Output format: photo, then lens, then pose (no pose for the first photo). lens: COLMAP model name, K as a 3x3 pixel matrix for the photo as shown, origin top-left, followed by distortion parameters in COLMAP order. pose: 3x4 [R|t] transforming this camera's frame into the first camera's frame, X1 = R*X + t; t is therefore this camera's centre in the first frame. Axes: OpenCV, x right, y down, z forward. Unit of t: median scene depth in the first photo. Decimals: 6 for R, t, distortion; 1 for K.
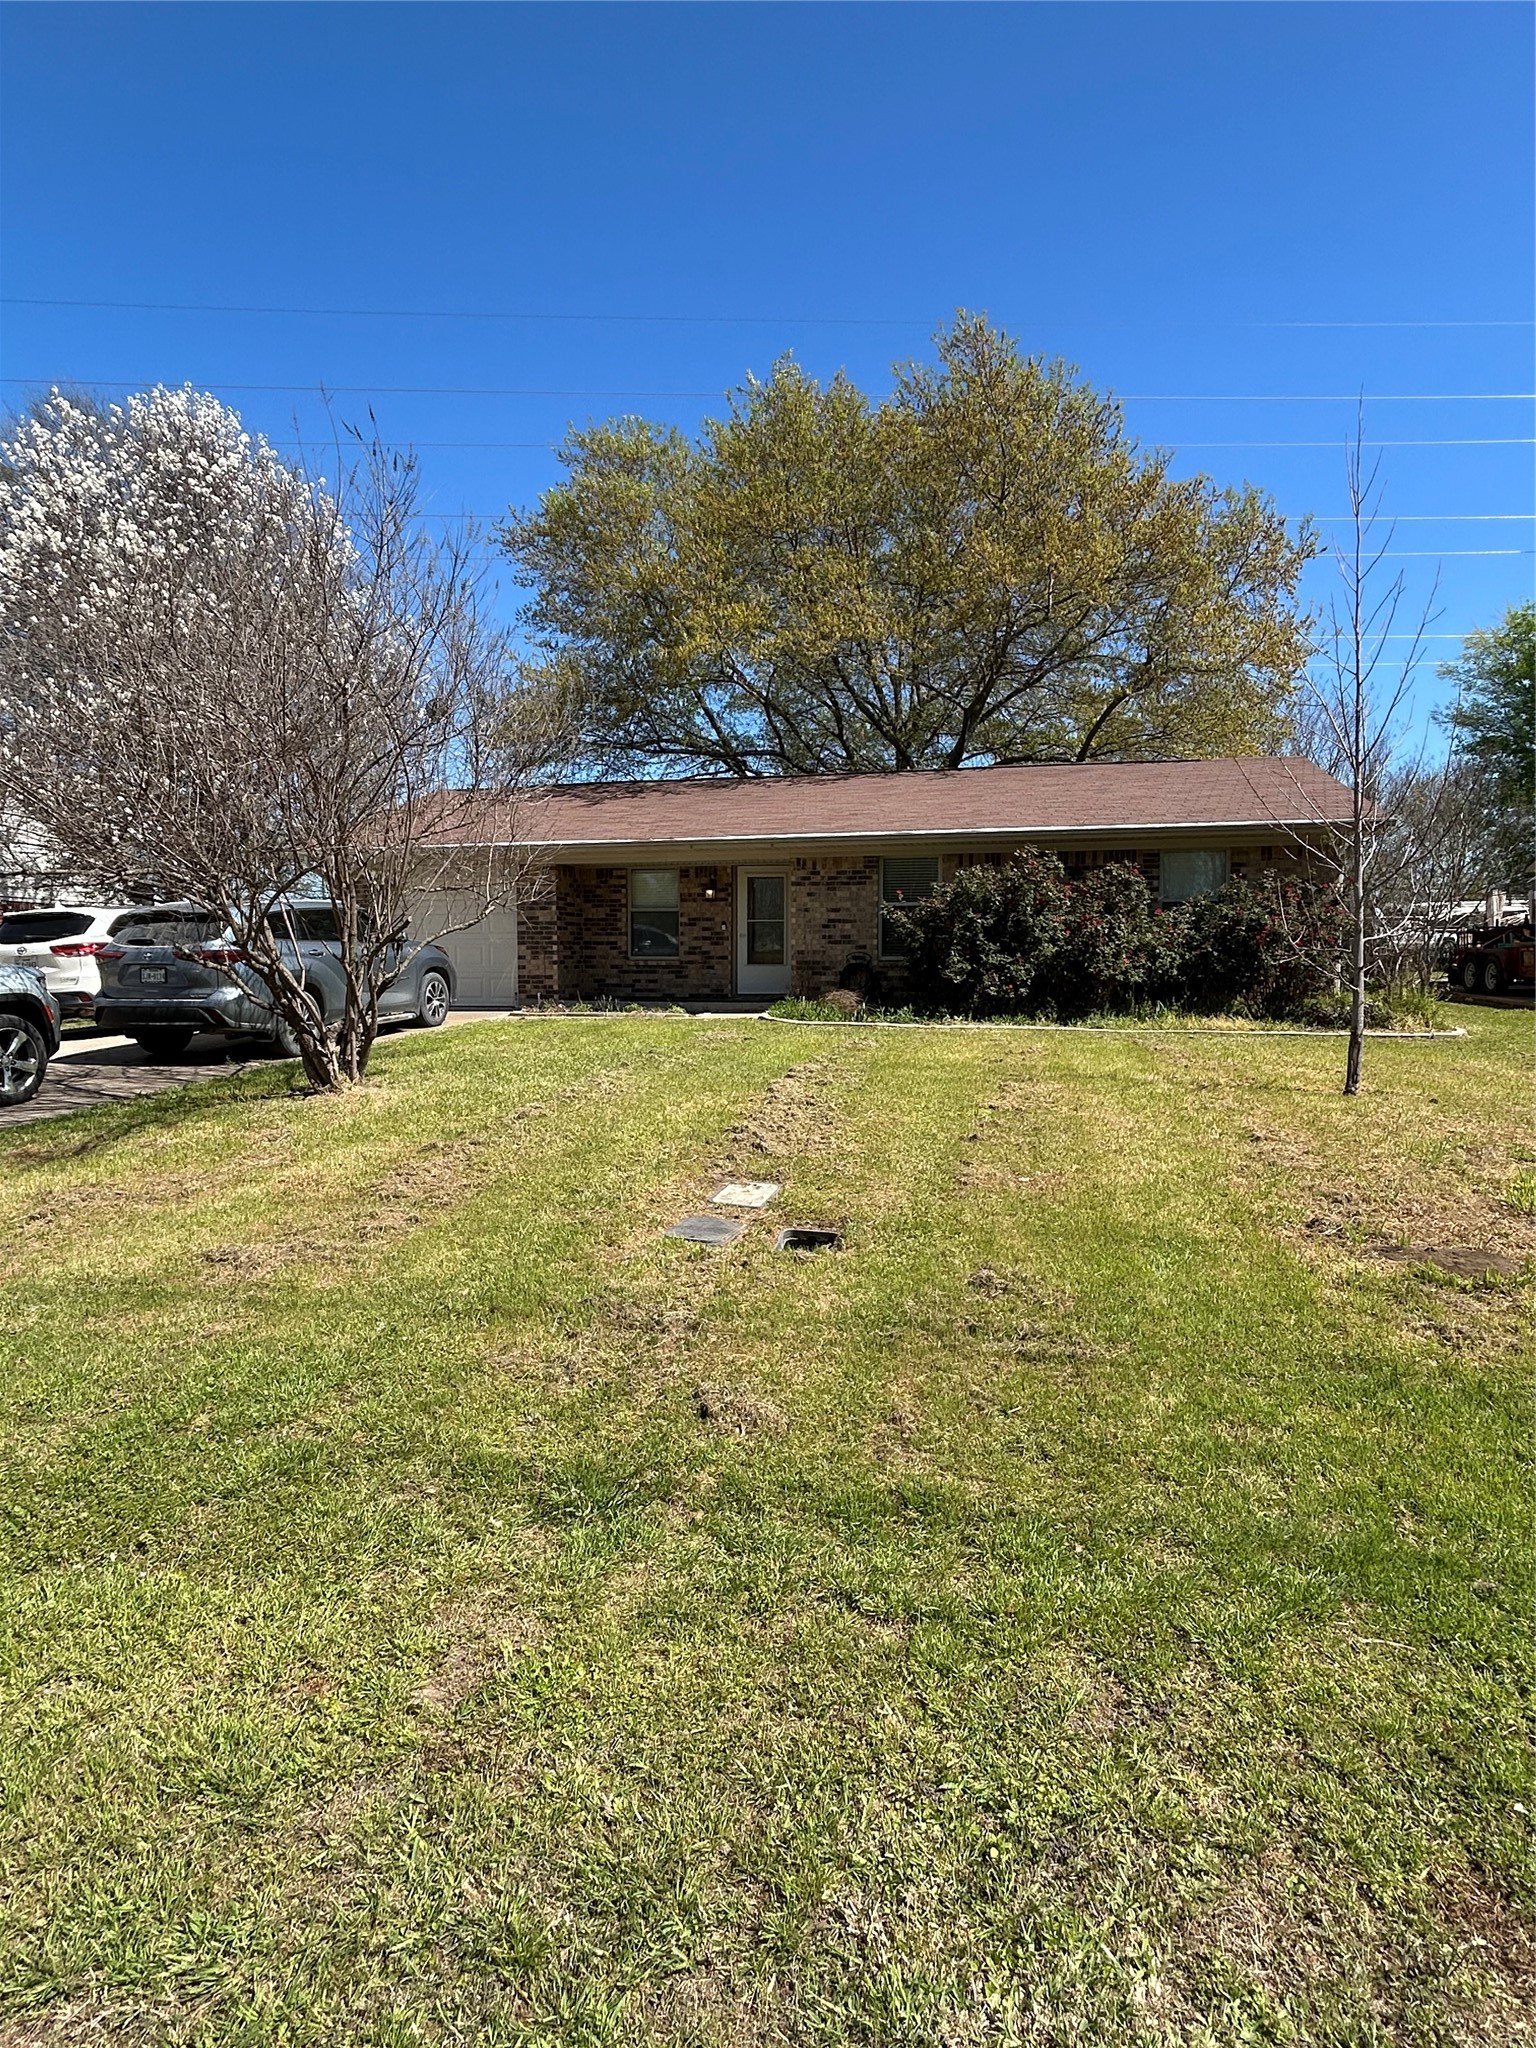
lens RADIAL K [[3405.0, 0, 768.7], [0, 3405.0, 1025.1], [0, 0, 1]] dist [0.016825, 0.000000]
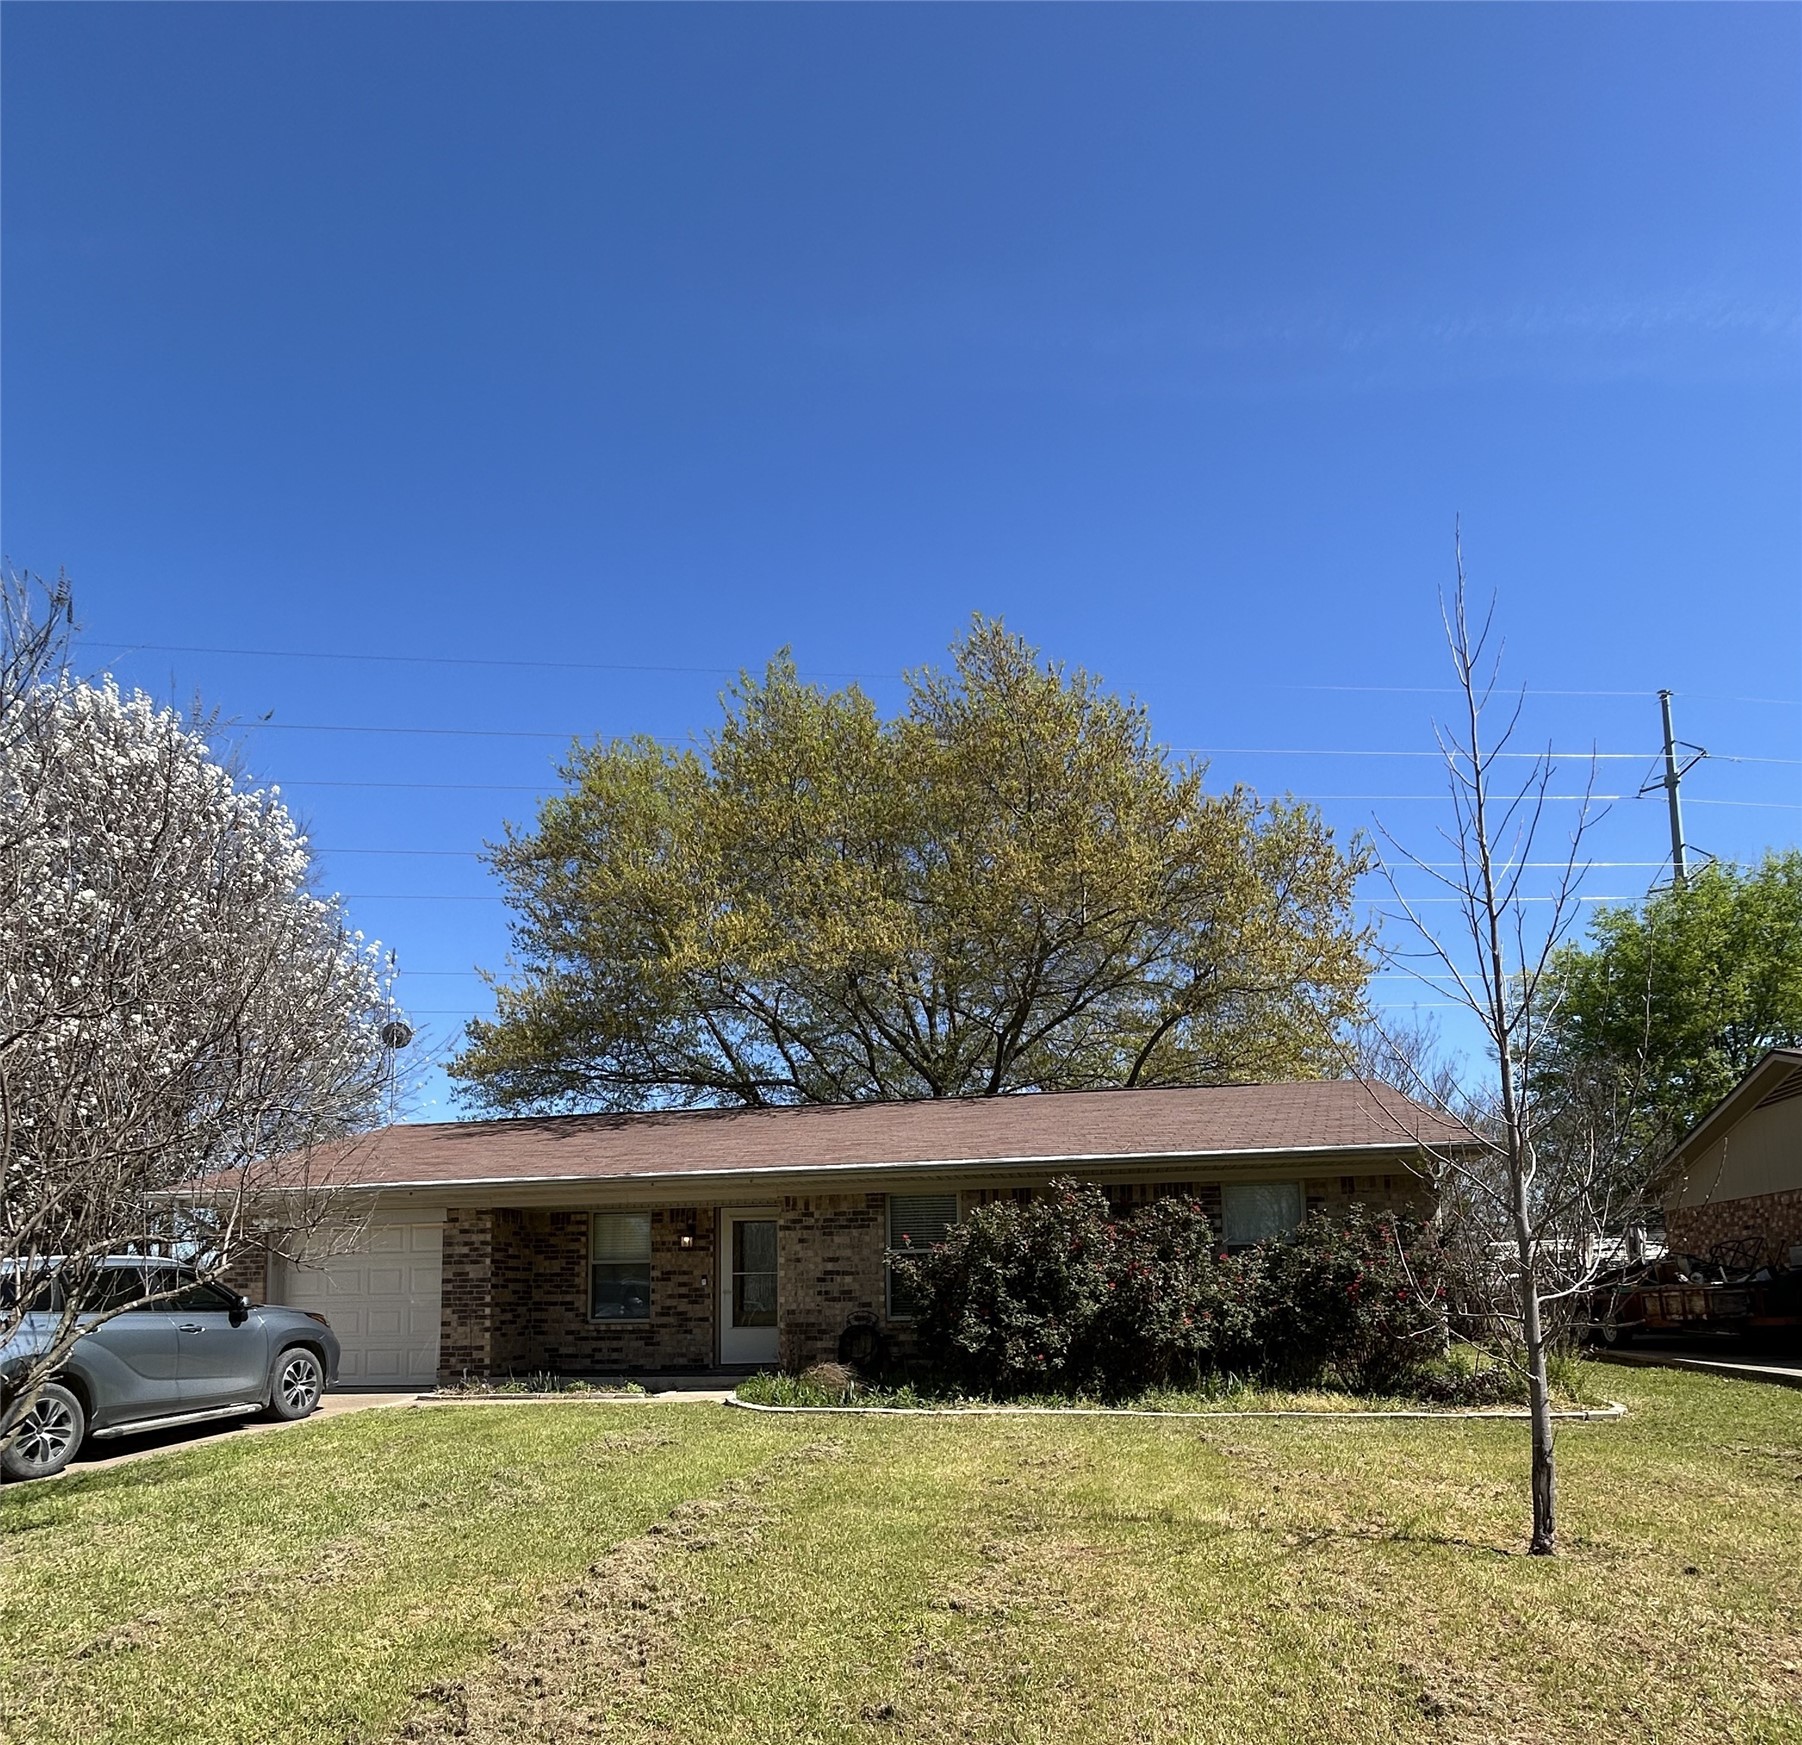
lens RADIAL K [[1582.4, 0, 898.0], [0, 1582.4, 873.3], [0, 0, 1]] dist [0.015059, -0.040500]
pose [[0.996009, -0.031916, -0.083357, 0.070833], [0.008739, 0.964268, -0.264783, -0.022041], [0.088829, 0.262998, 0.960698, 0.599953]]
